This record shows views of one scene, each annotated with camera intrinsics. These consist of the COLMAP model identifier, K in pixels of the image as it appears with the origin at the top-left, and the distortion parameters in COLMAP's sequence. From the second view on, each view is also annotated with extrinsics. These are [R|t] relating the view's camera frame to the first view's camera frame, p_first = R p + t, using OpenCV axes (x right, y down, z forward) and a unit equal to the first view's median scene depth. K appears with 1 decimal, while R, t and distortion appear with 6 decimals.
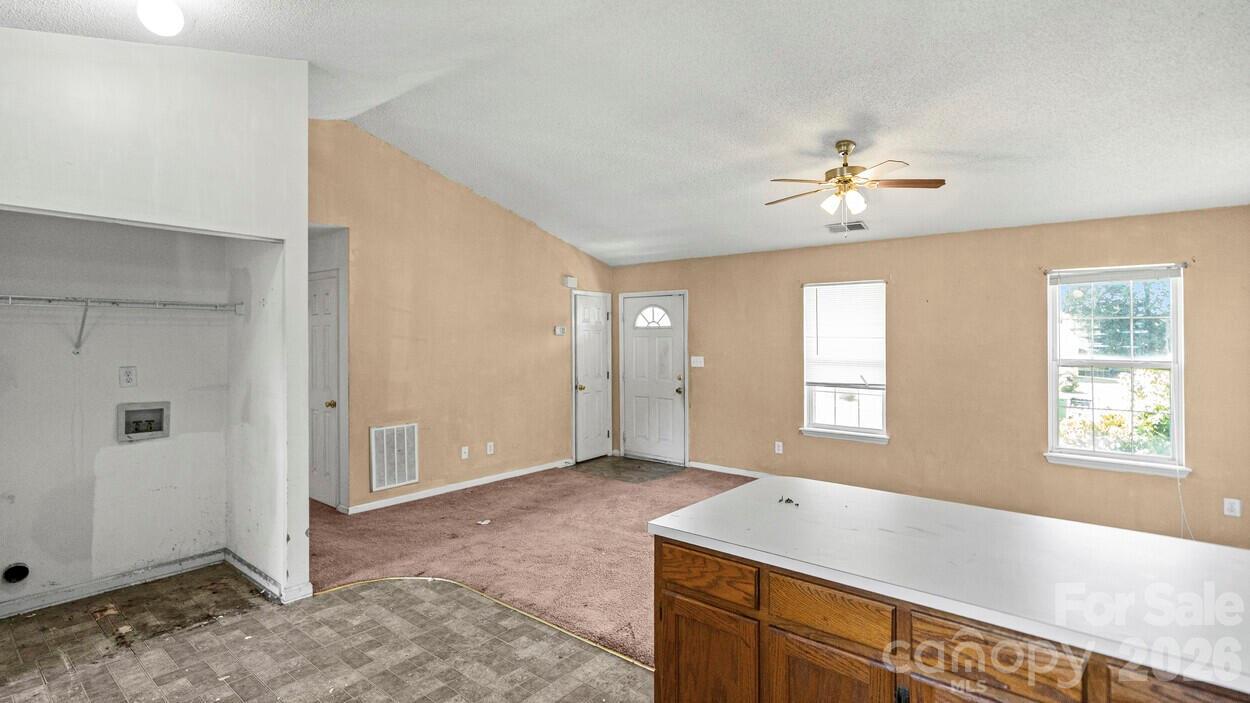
lens RADIAL K [[591.4, 0, 625.6], [0, 591.4, 342.3], [0, 0, 1]] dist [-0.002962, -0.000527]
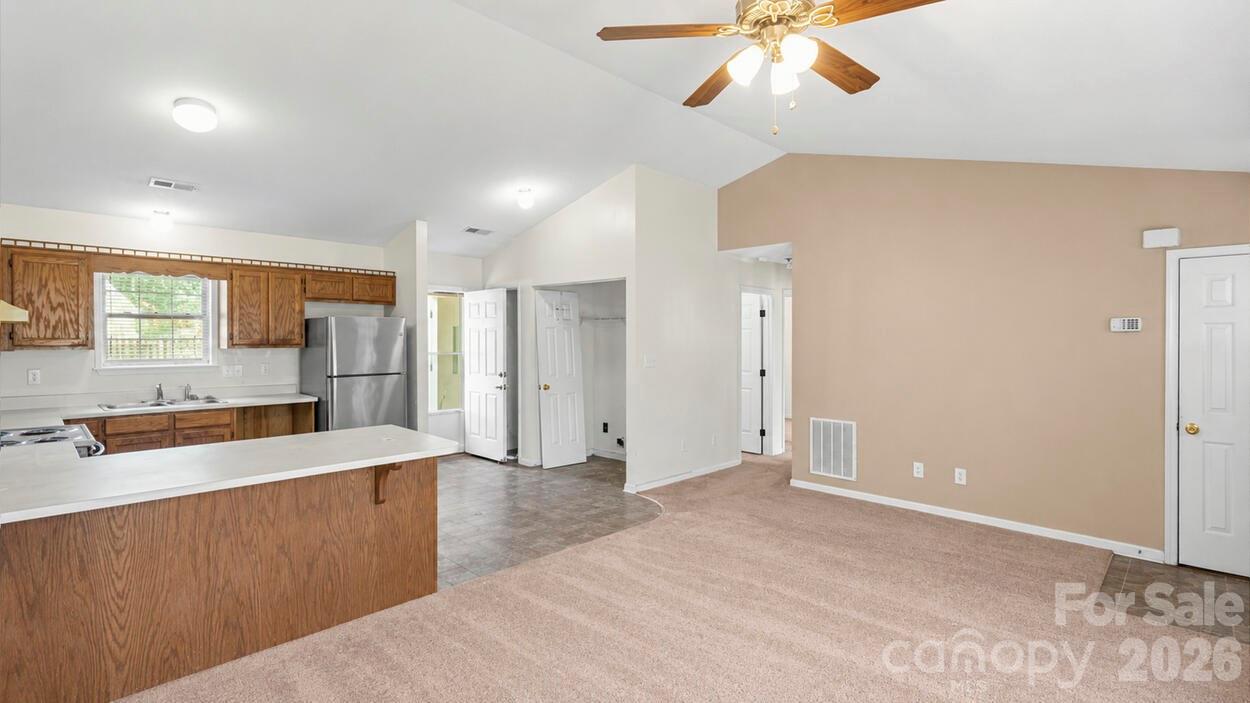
lens RADIAL K [[591.4, 0, 622.4], [0, 591.4, 344.2], [0, 0, 1]] dist [-0.002962, -0.000527]
pose [[-0.087002, 0.009198, -0.996166, 0.683350], [-0.016471, 0.999807, 0.010670, -0.001116], [0.996072, 0.017336, -0.086833, 0.683866]]
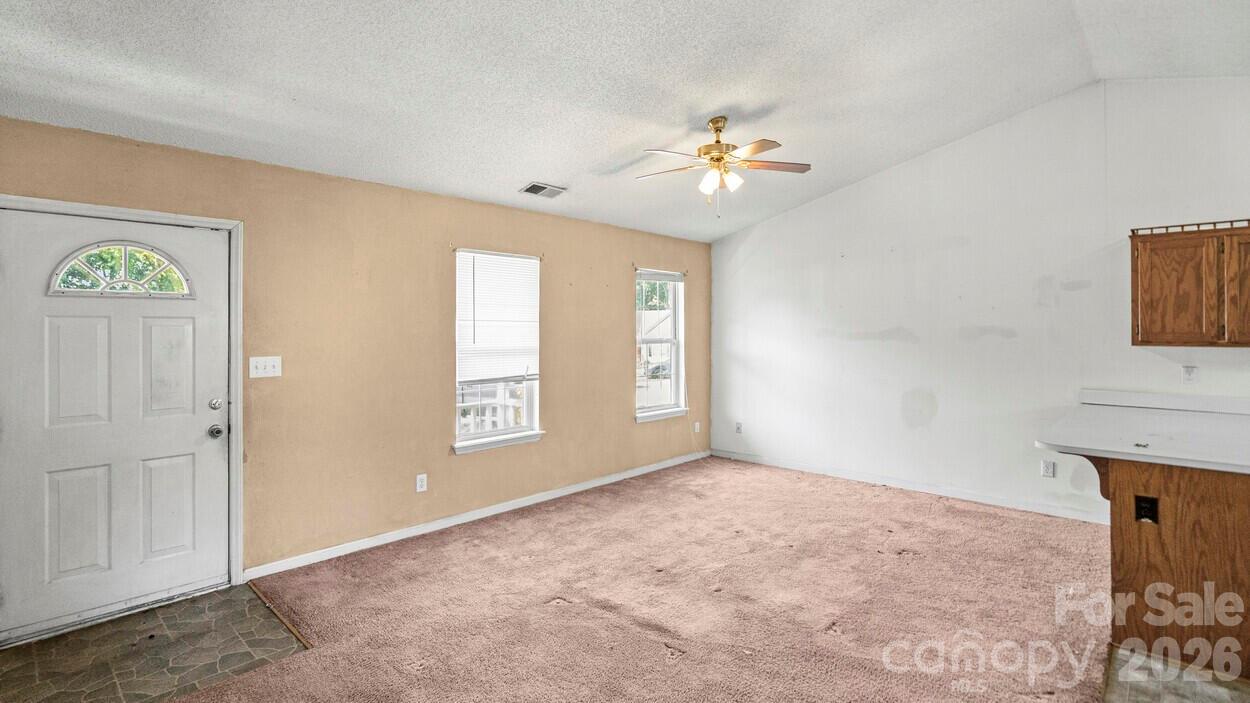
lens RADIAL K [[591.4, 0, 605.4], [0, 591.4, 322.8], [0, 0, 1]] dist [-0.002962, -0.000527]
pose [[0.084028, 0.003865, 0.996456, -0.451958], [0.006503, 0.999969, -0.004427, -0.001378], [-0.996442, 0.006852, 0.084000, 0.823983]]
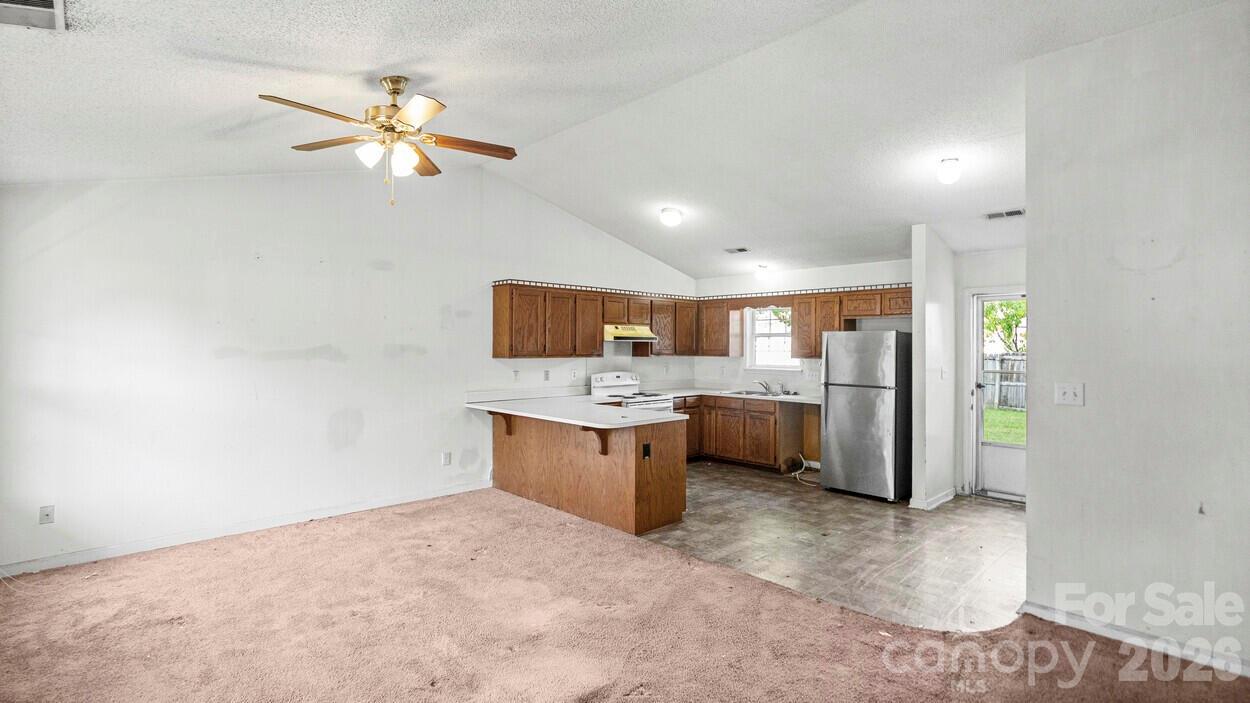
lens RADIAL K [[591.4, 0, 632.0], [0, 591.4, 329.0], [0, 0, 1]] dist [-0.002962, -0.000527]
pose [[-0.993796, -0.009020, 0.110850, -0.005459], [-0.011277, 0.999741, -0.019748, -0.006893], [-0.110643, -0.020875, -0.993641, 1.278119]]
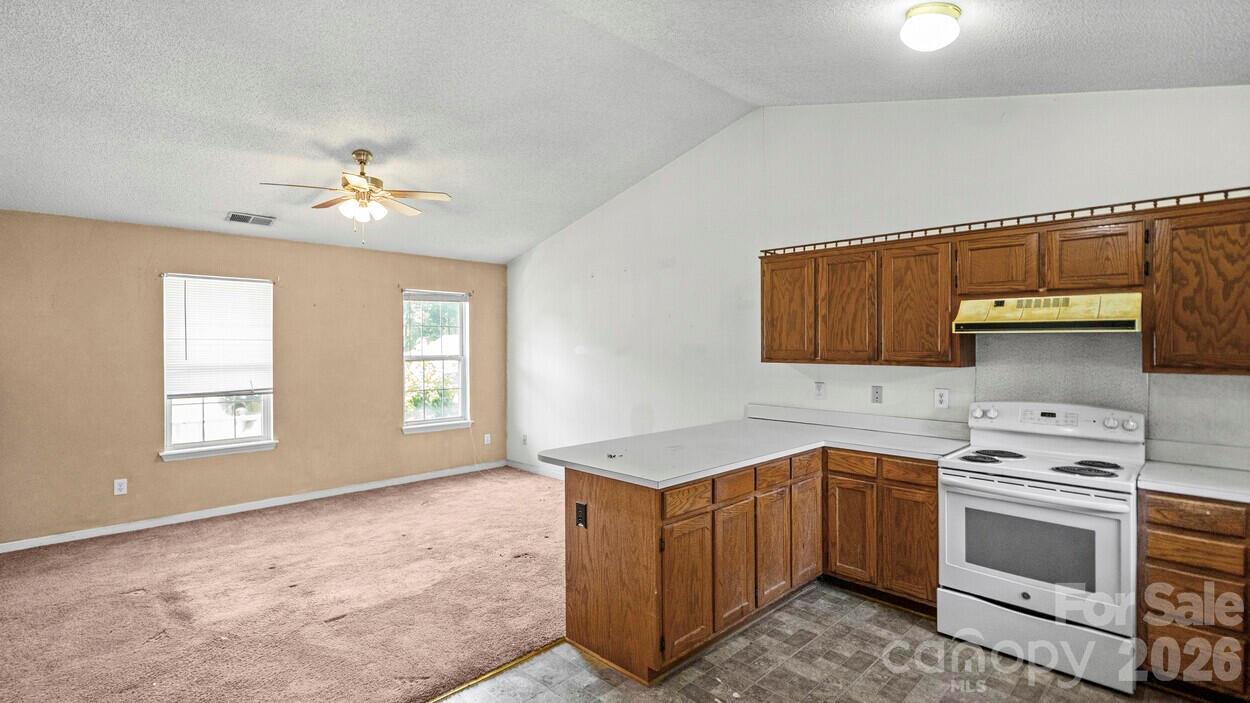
lens RADIAL K [[591.4, 0, 598.0], [0, 591.4, 341.1], [0, 0, 1]] dist [-0.002962, -0.000527]
pose [[0.132871, -0.005291, 0.991119, -0.451457], [0.009528, 0.999946, 0.004060, -0.004358], [-0.991087, 0.008904, 0.132915, 0.338594]]
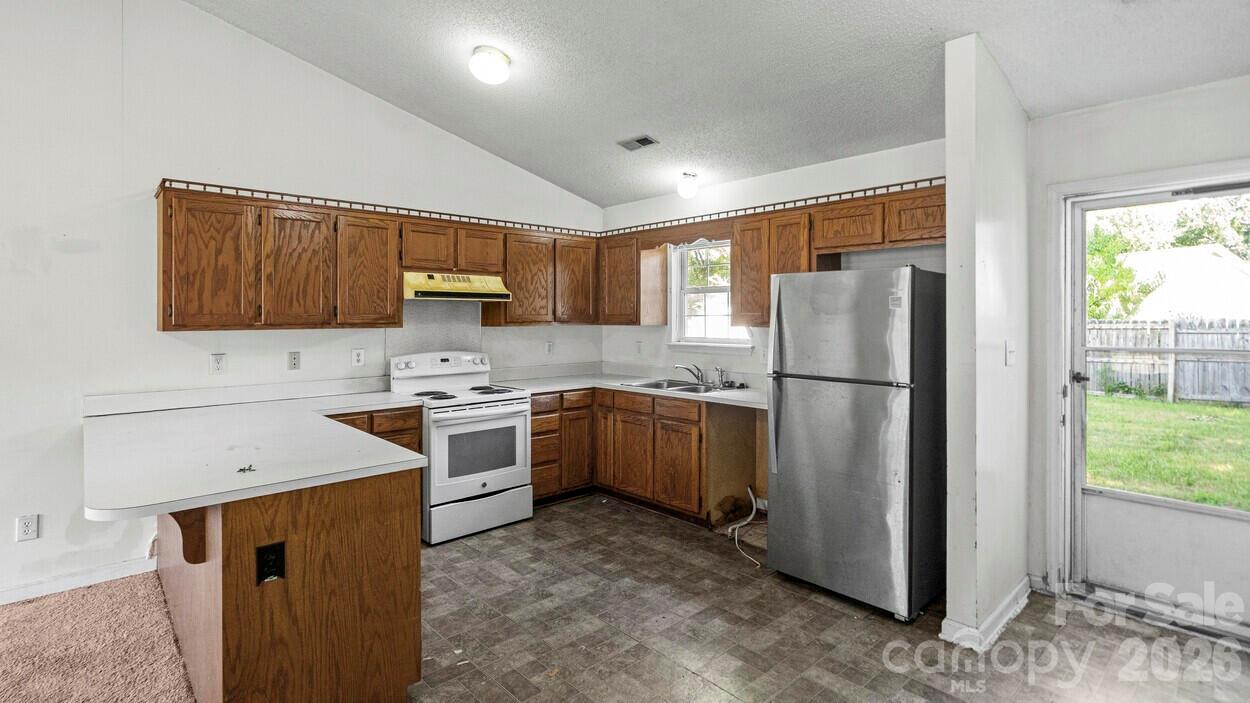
lens RADIAL K [[591.4, 0, 632.8], [0, 591.4, 312.5], [0, 0, 1]] dist [-0.002962, -0.000527]
pose [[-0.991336, -0.002141, 0.131332, -0.180307], [-0.002336, 0.999996, -0.001334, 0.010319], [-0.131329, -0.001630, -0.991338, 0.728981]]
